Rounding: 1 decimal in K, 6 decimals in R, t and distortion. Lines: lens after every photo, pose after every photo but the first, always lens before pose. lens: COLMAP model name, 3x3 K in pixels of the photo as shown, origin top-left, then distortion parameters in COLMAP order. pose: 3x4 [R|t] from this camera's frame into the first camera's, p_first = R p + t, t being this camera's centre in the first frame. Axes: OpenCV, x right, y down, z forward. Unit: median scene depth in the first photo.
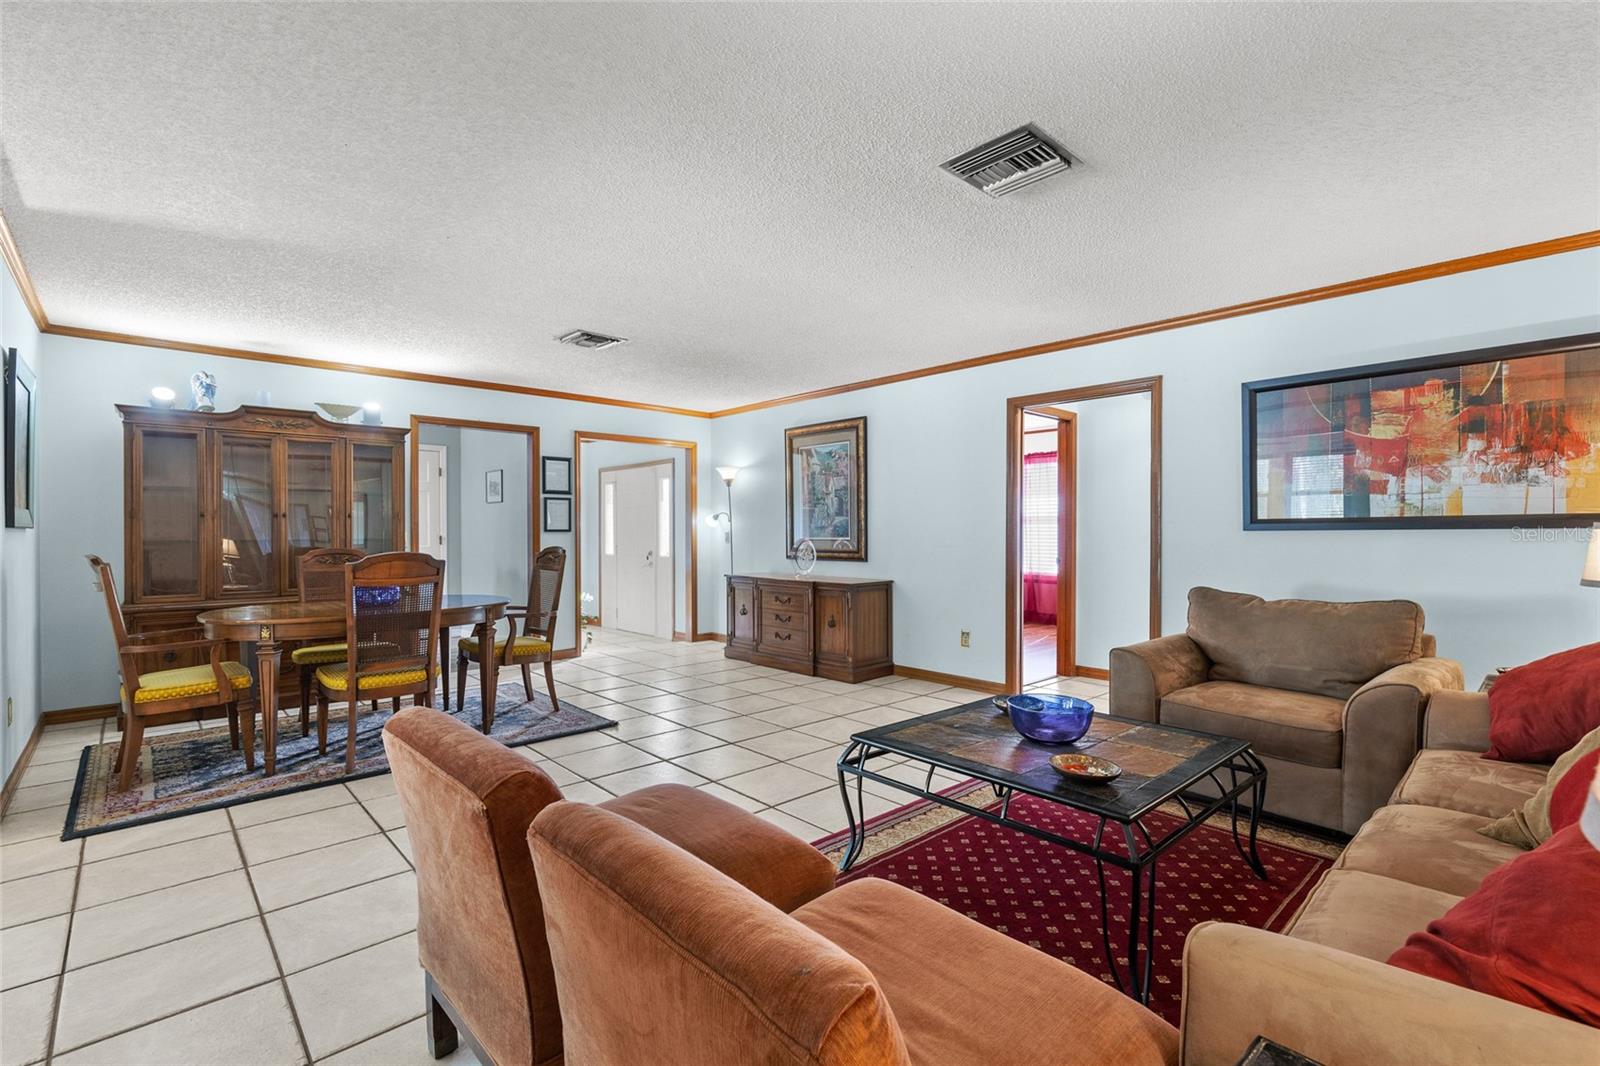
lens RADIAL K [[718.9, 0, 806.5], [0, 718.9, 535.8], [0, 0, 1]] dist [0.004930, 0.000514]
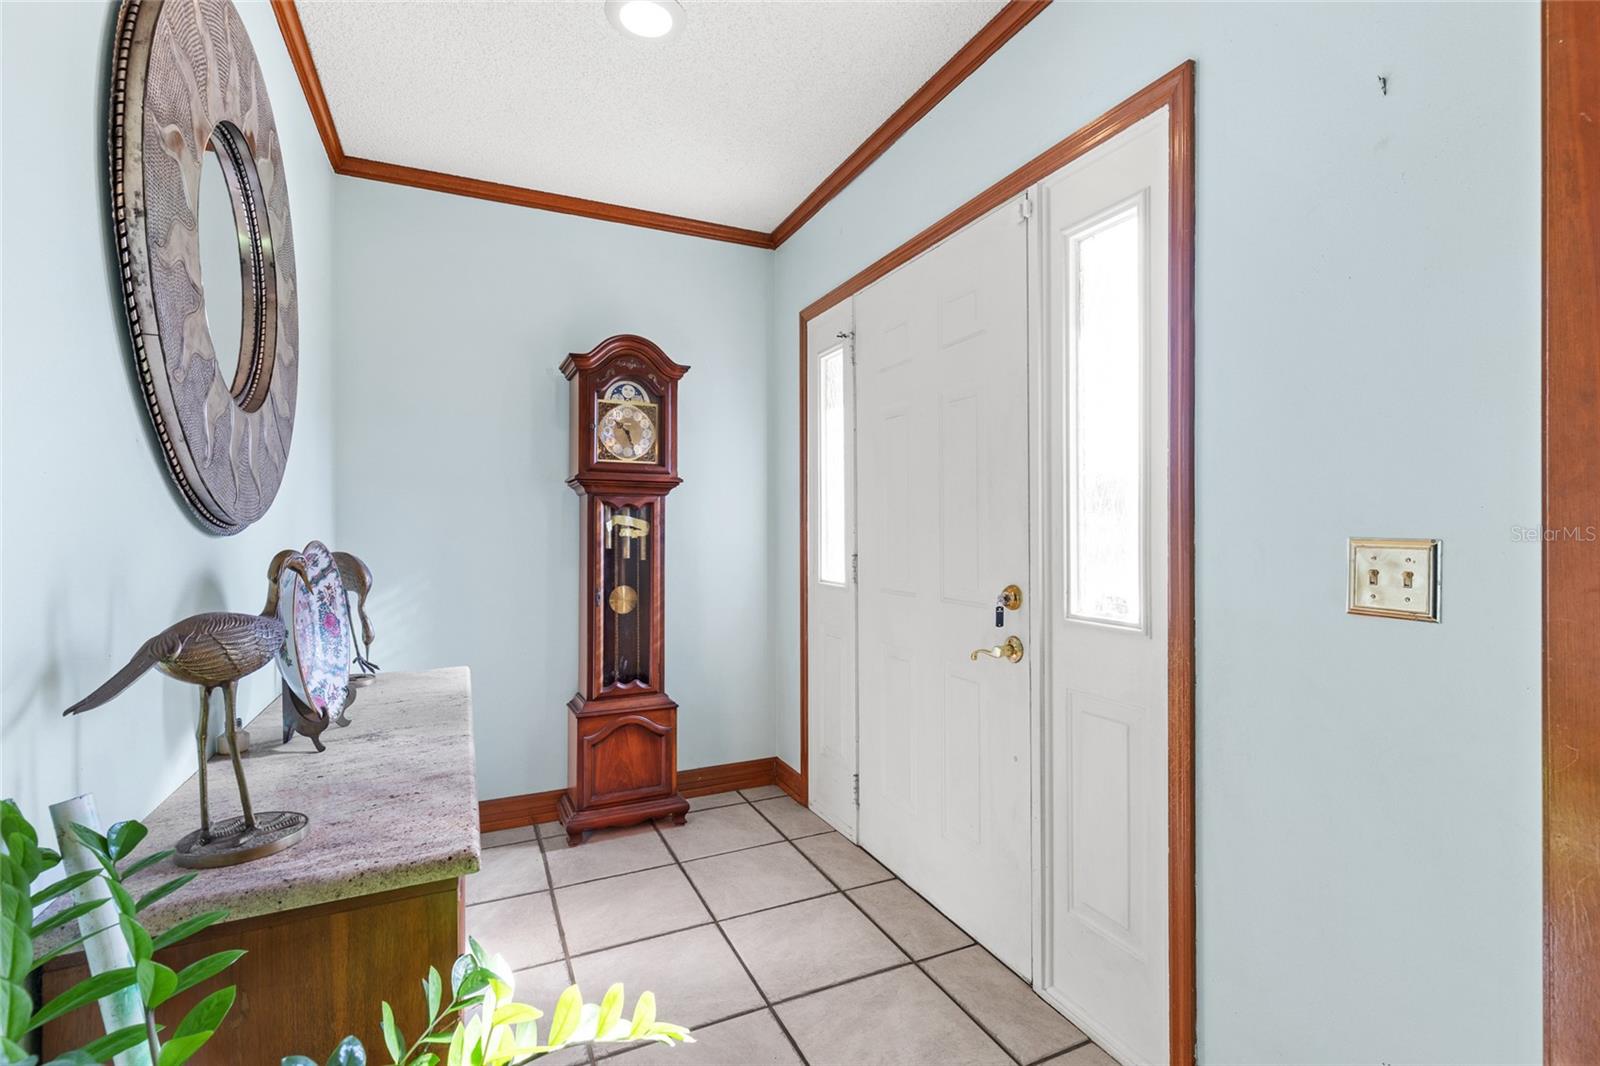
lens RADIAL K [[724.2, 0, 804.0], [0, 724.2, 524.1], [0, 0, 1]] dist [0.007688, -0.000204]
pose [[0.952213, -0.003049, -0.305421, -0.383903], [0.000755, 0.999971, -0.007629, 0.007272], [0.305435, 0.007034, 0.952187, 1.412126]]
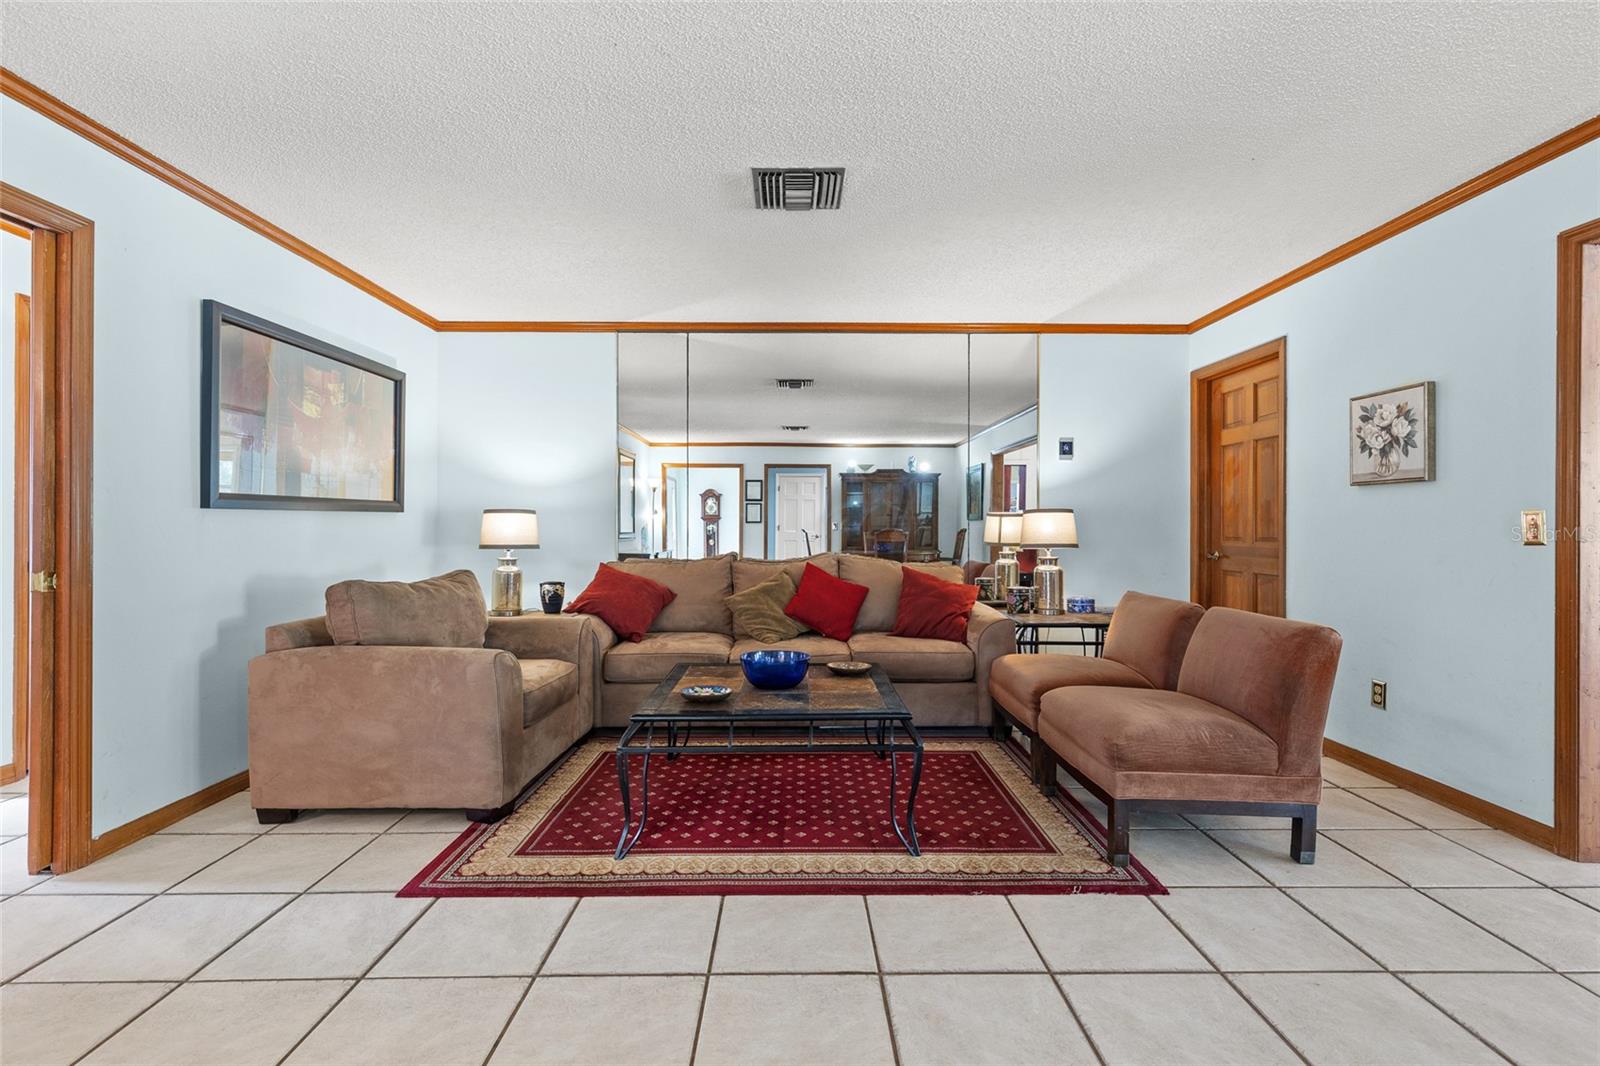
lens RADIAL K [[724.2, 0, 804.0], [0, 724.2, 524.1], [0, 0, 1]] dist [0.007688, -0.000204]
pose [[-0.742346, 0.002540, 0.670012, -0.258918], [0.004833, 0.999987, 0.001565, 0.008706], [-0.670000, 0.004400, -0.742348, 0.961308]]
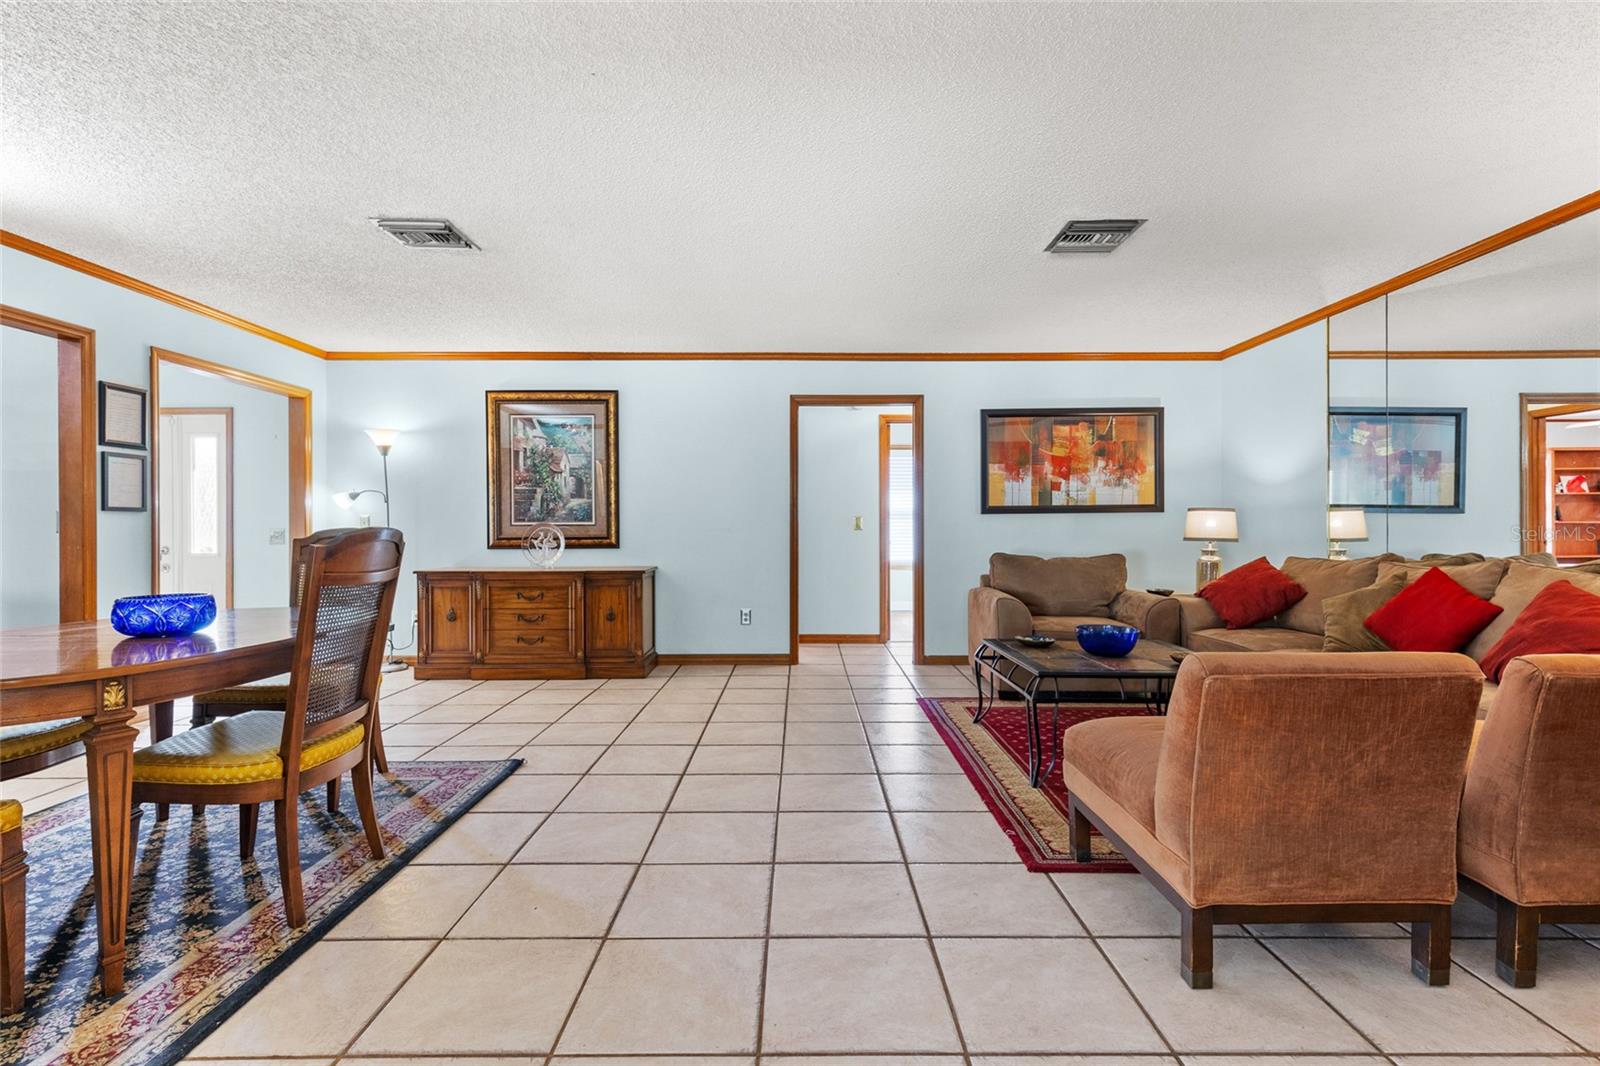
lens RADIAL K [[734.0, 0, 804.3], [0, 734.0, 529.4], [0, 0, 1]] dist [0.007257, -0.000356]
pose [[0.677081, -0.002164, 0.735906, -0.577586], [0.006789, 0.999971, -0.003306, 0.021527], [-0.735877, 0.007235, 0.677076, 0.240060]]
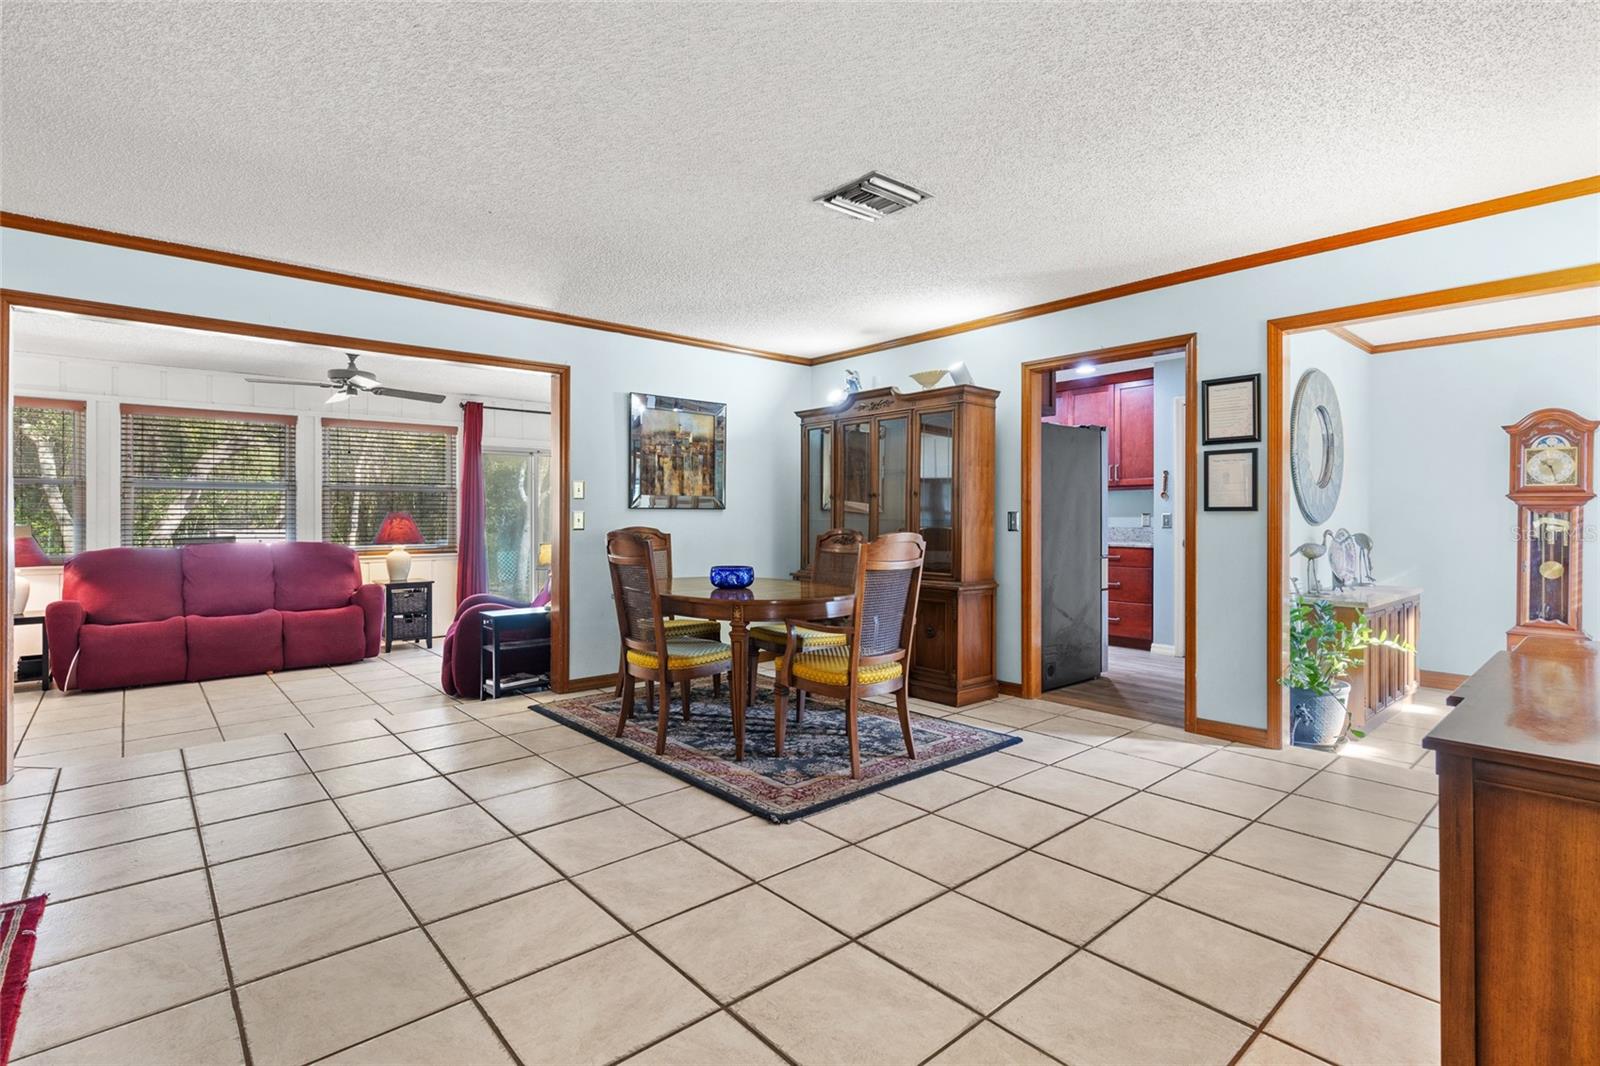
lens RADIAL K [[762.1, 0, 802.7], [0, 762.1, 518.3], [0, 0, 1]] dist [-0.003087, -0.001101]
pose [[-0.026652, 0.003423, -0.999639, 0.351784], [-0.008409, 0.999958, 0.003648, 0.000947], [0.999609, 0.008503, -0.026622, 0.953634]]
